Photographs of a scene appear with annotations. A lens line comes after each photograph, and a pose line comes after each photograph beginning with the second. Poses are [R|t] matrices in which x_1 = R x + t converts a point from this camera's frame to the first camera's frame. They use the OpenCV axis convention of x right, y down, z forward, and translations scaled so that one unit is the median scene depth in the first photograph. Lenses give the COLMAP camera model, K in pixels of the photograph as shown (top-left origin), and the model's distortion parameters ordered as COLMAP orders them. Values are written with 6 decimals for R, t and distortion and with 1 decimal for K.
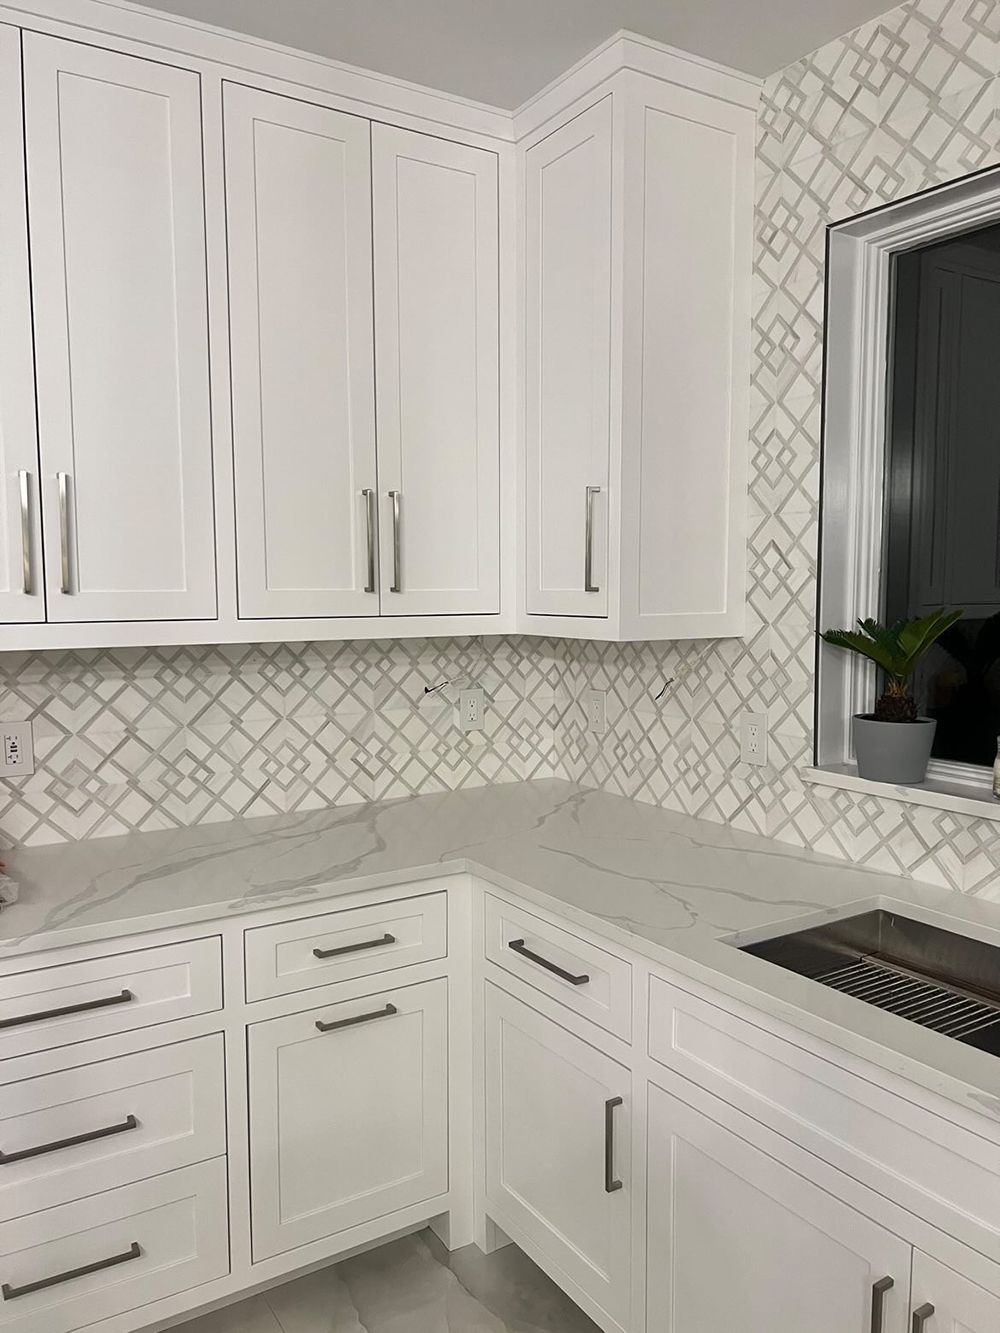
lens RADIAL K [[1006.2, 0, 500.8], [0, 1006.2, 667.8], [0, 0, 1]] dist [0.026798, -0.009509]
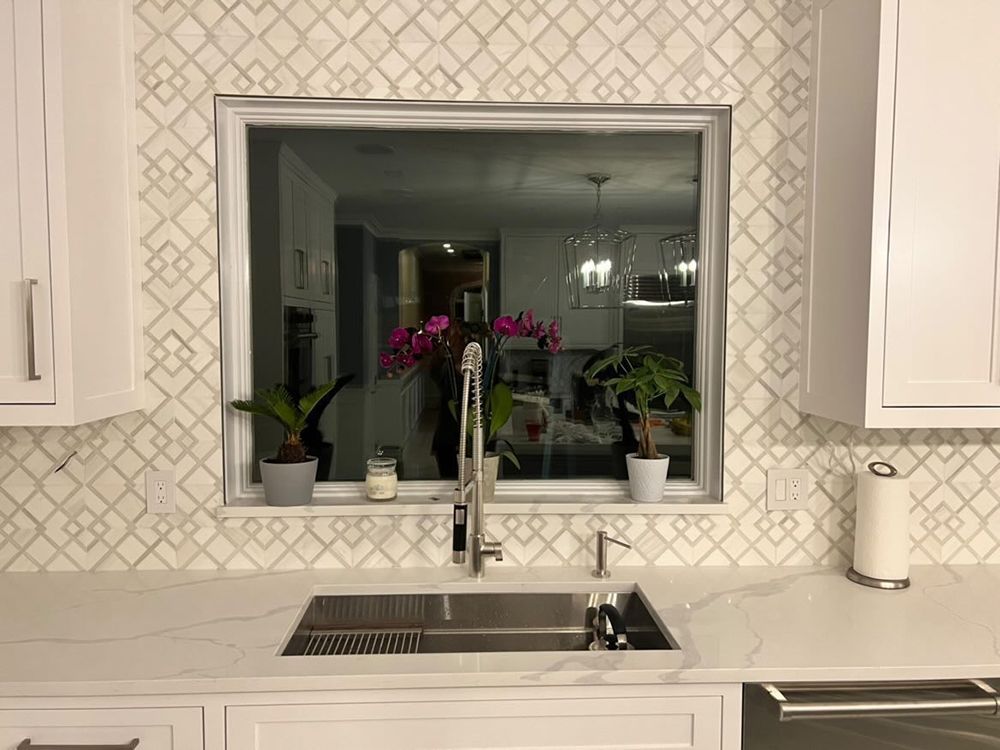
lens RADIAL K [[754.8, 0, 499.7], [0, 754.8, 373.4], [0, 0, 1]] dist [0.026798, -0.009509]
pose [[0.501708, -0.047535, 0.863730, -0.335193], [0.069282, 0.997489, 0.014653, -0.058737], [-0.862258, 0.052490, 0.503742, 0.188068]]
